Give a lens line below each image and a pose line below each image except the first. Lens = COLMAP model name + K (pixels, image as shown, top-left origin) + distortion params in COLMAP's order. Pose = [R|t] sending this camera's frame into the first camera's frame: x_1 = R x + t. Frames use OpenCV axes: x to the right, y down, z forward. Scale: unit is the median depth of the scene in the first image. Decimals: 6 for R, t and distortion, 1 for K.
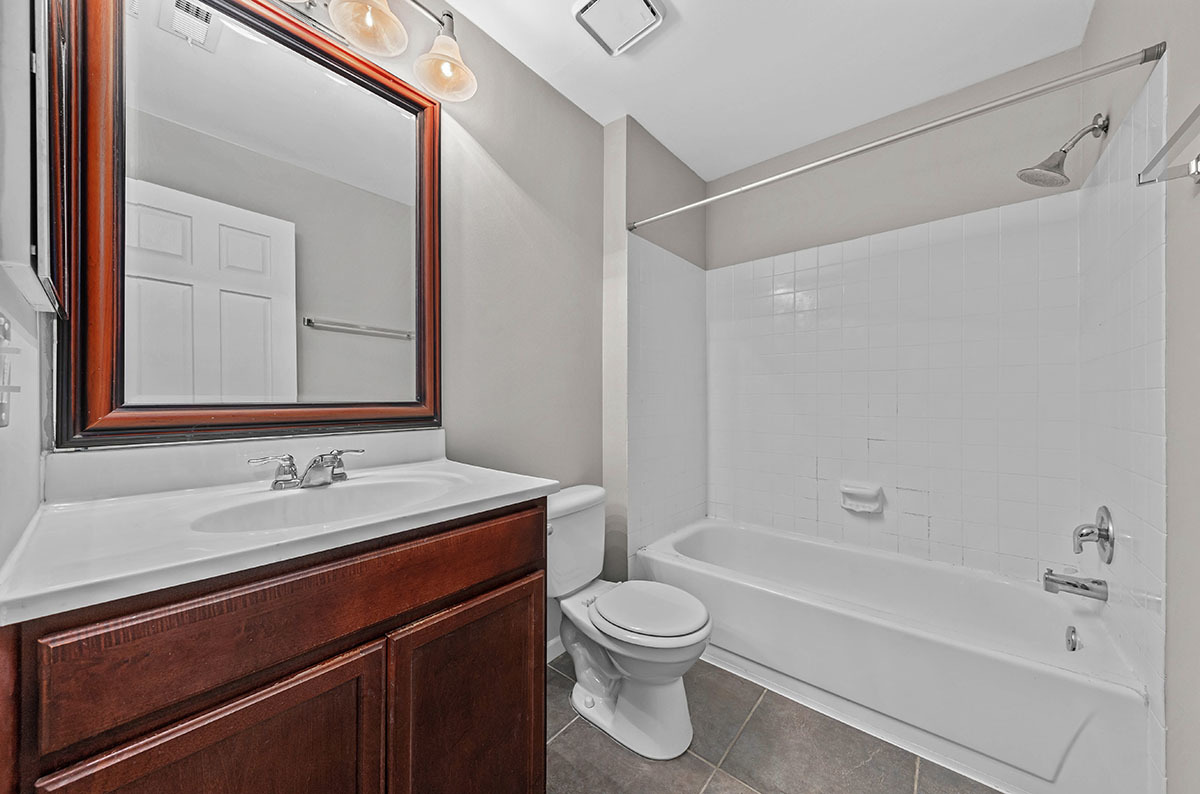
lens RADIAL K [[449.7, 0, 597.6], [0, 449.7, 396.2], [0, 0, 1]] dist [0.003149, 0.000048]
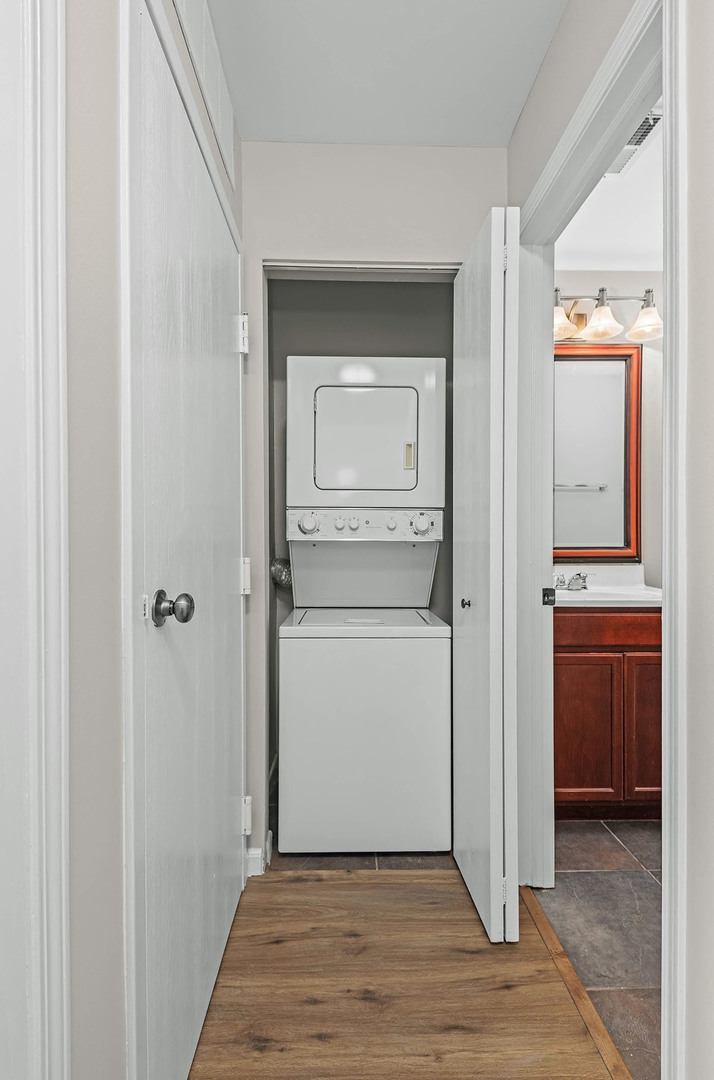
lens RADIAL K [[515.7, 0, 357.6], [0, 515.7, 542.7], [0, 0, 1]] dist [0.026416, 0.000053]
pose [[0.701335, 0.007899, -0.712788, 0.247914], [0.001765, 0.999916, 0.012818, -0.027411], [0.712829, -0.010248, 0.701263, -0.977743]]
